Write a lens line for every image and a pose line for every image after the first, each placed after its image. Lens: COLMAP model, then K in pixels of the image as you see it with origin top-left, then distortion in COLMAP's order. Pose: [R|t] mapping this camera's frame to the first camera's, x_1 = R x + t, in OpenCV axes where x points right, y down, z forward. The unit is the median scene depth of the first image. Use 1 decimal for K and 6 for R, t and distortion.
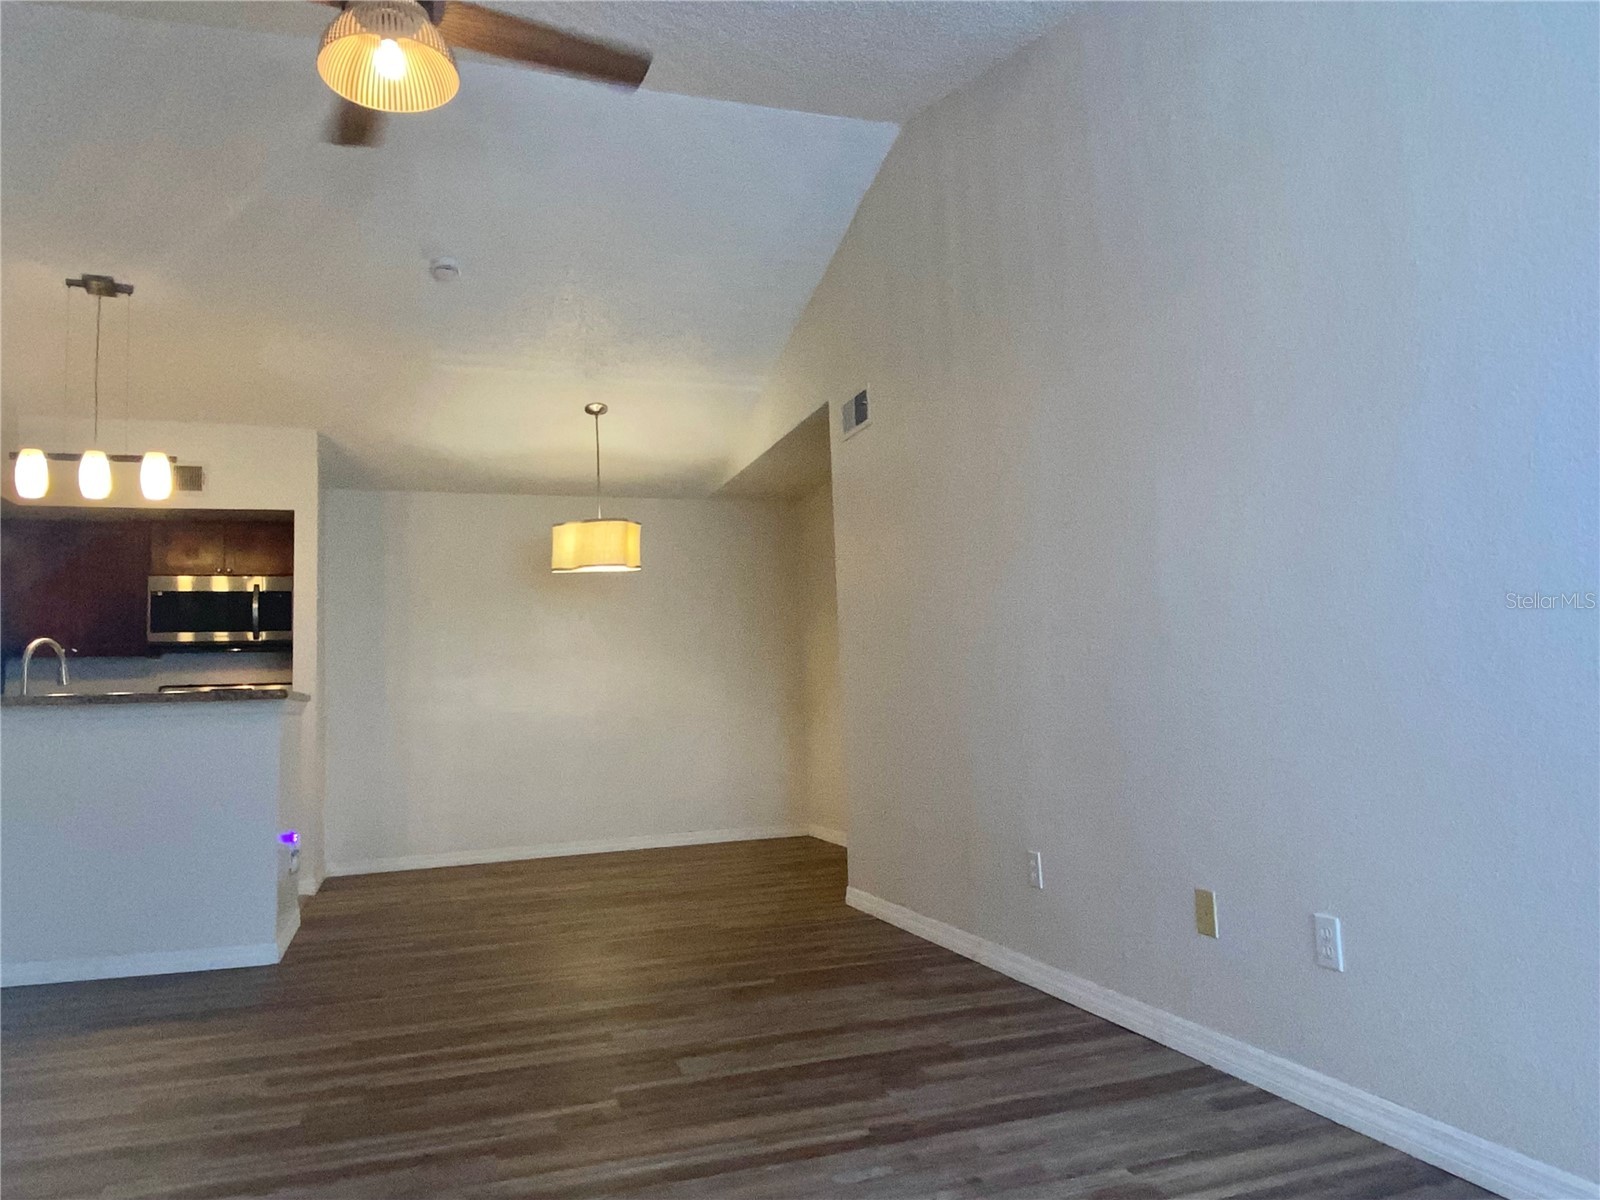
lens RADIAL K [[1118.7, 0, 800.0], [0, 1118.7, 590.5], [0, 0, 1]] dist [0.000585, -0.000656]
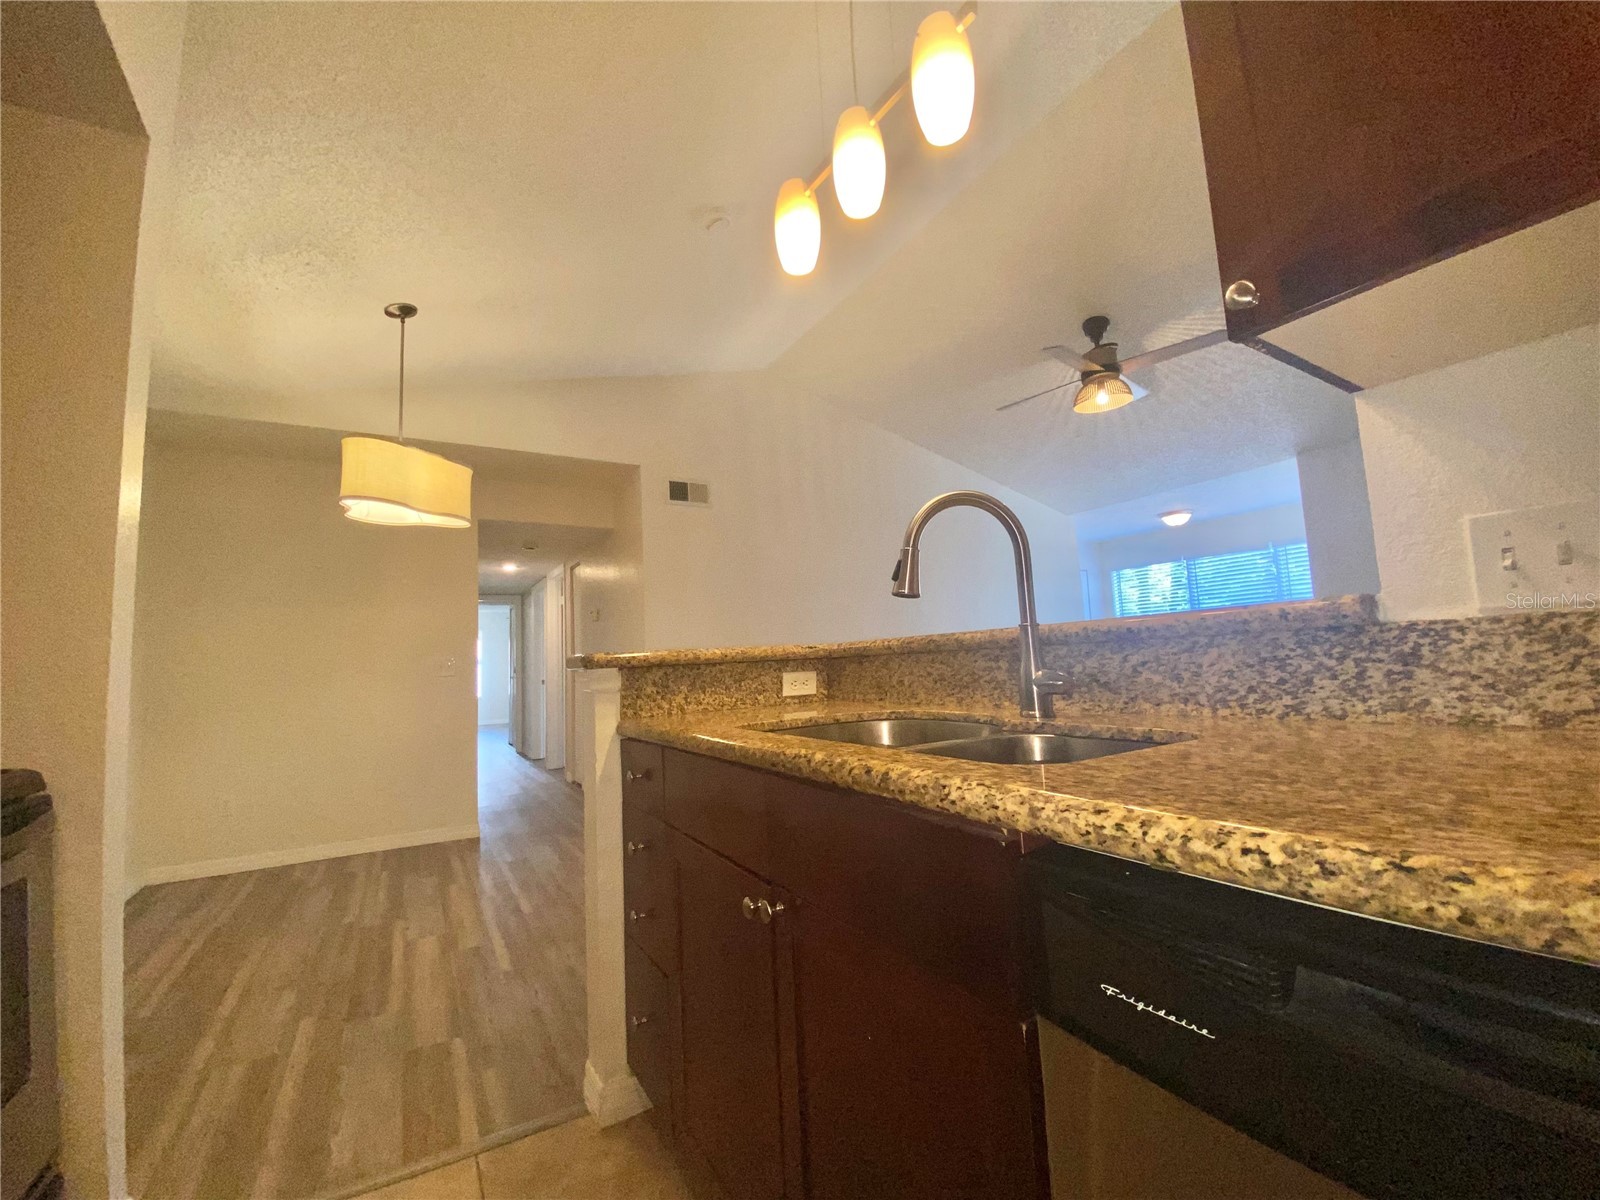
lens RADIAL K [[640.5, 0, 794.4], [0, 640.5, 598.3], [0, 0, 1]] dist [0.023803, -0.022350]
pose [[-0.210018, 0.145232, 0.966851, -0.701149], [-0.039856, 0.986812, -0.156888, 0.099660], [-0.976885, -0.071484, -0.201460, 0.871992]]
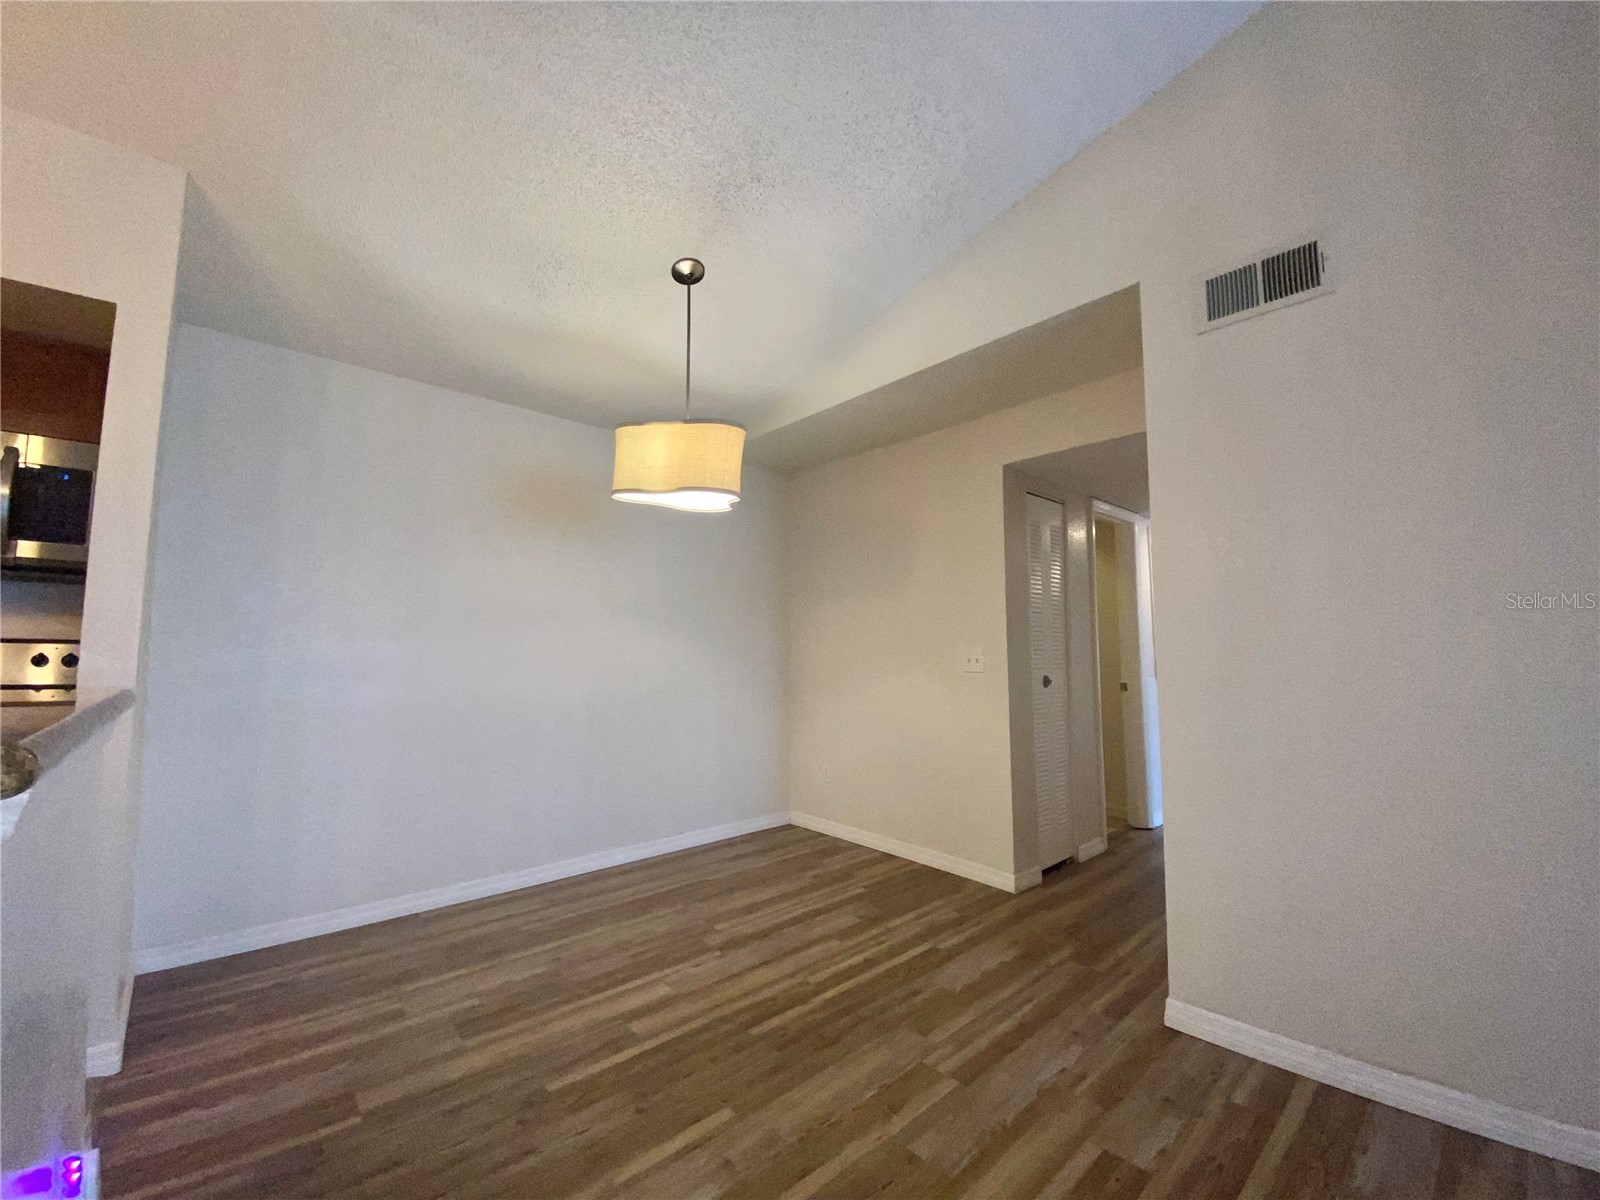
lens RADIAL K [[645.7, 0, 797.0], [0, 645.7, 598.5], [0, 0, 1]] dist [0.023420, -0.023772]
pose [[0.913931, 0.075457, 0.398793, -0.289741], [-0.077291, 0.996942, -0.011505, 0.041725], [-0.398442, -0.020308, 0.916969, 0.640499]]
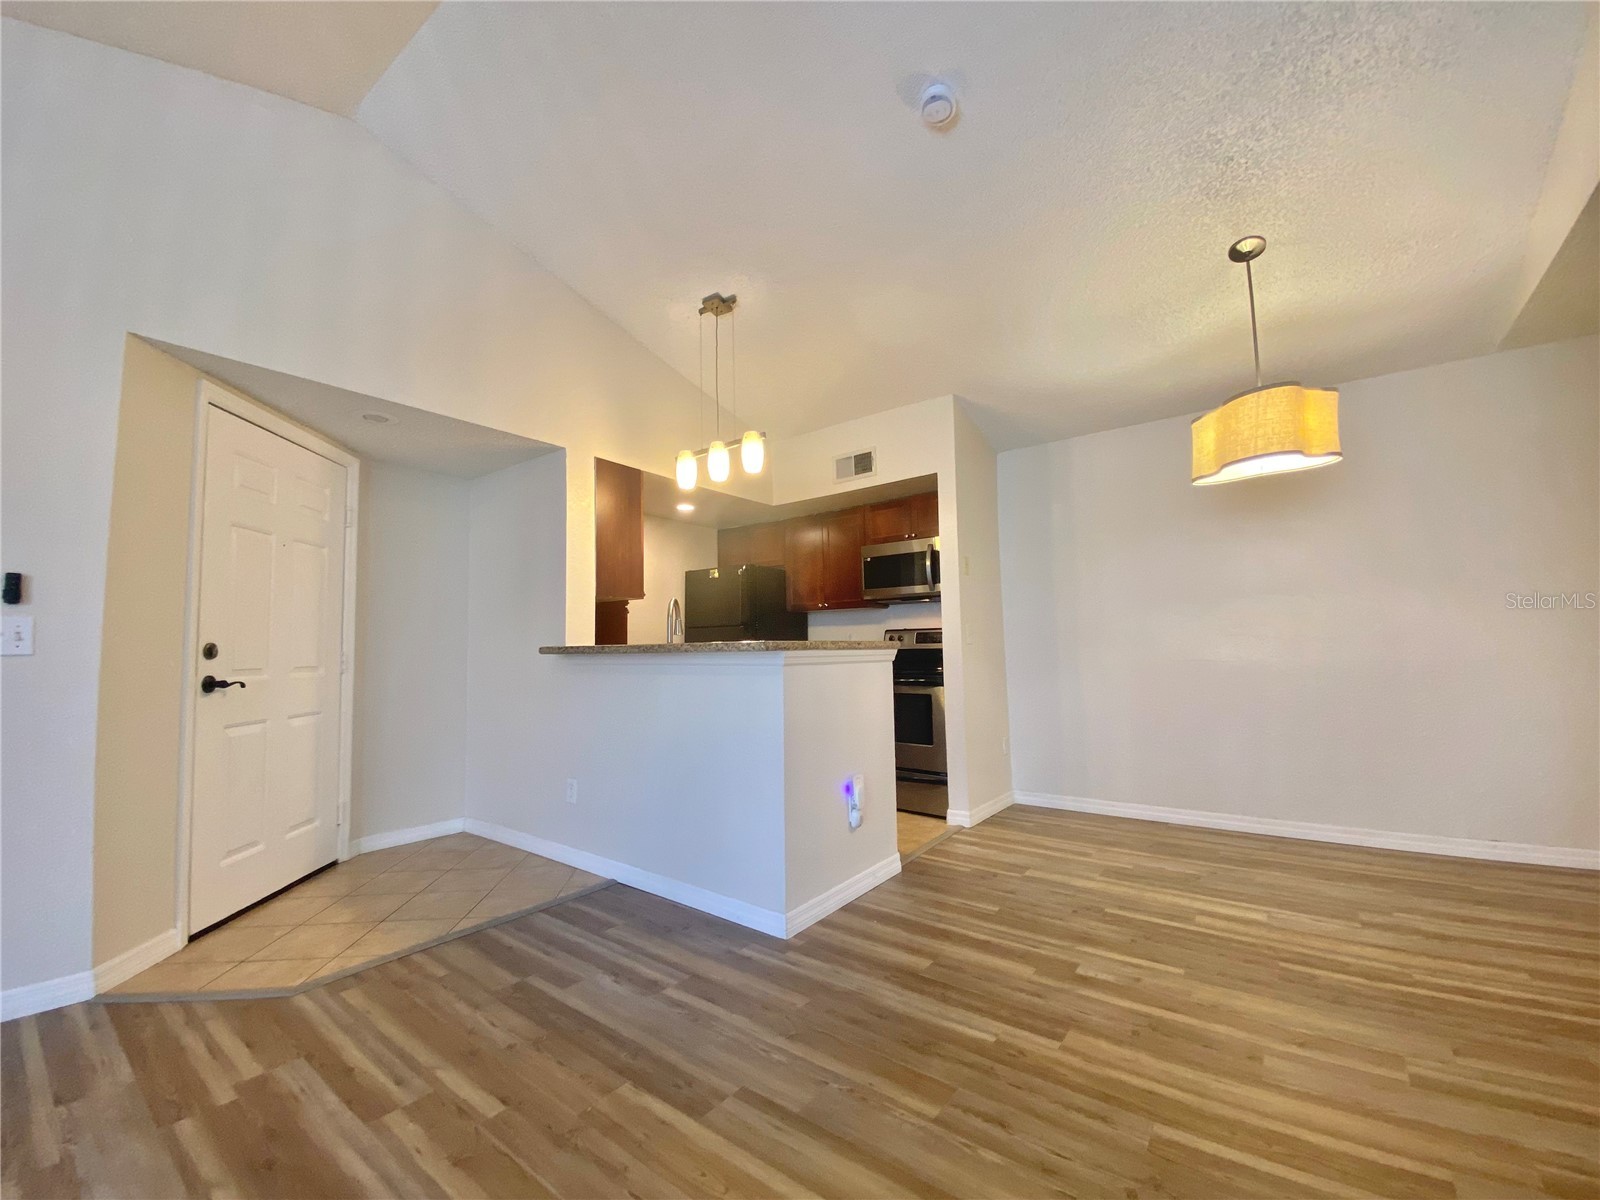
lens RADIAL K [[645.7, 0, 797.0], [0, 645.7, 598.5], [0, 0, 1]] dist [0.023420, -0.023772]
pose [[0.560227, -0.037452, -0.827492, -0.006610], [0.076679, 0.997033, 0.006787, 0.038636], [0.824783, -0.067253, 0.561436, 0.544461]]
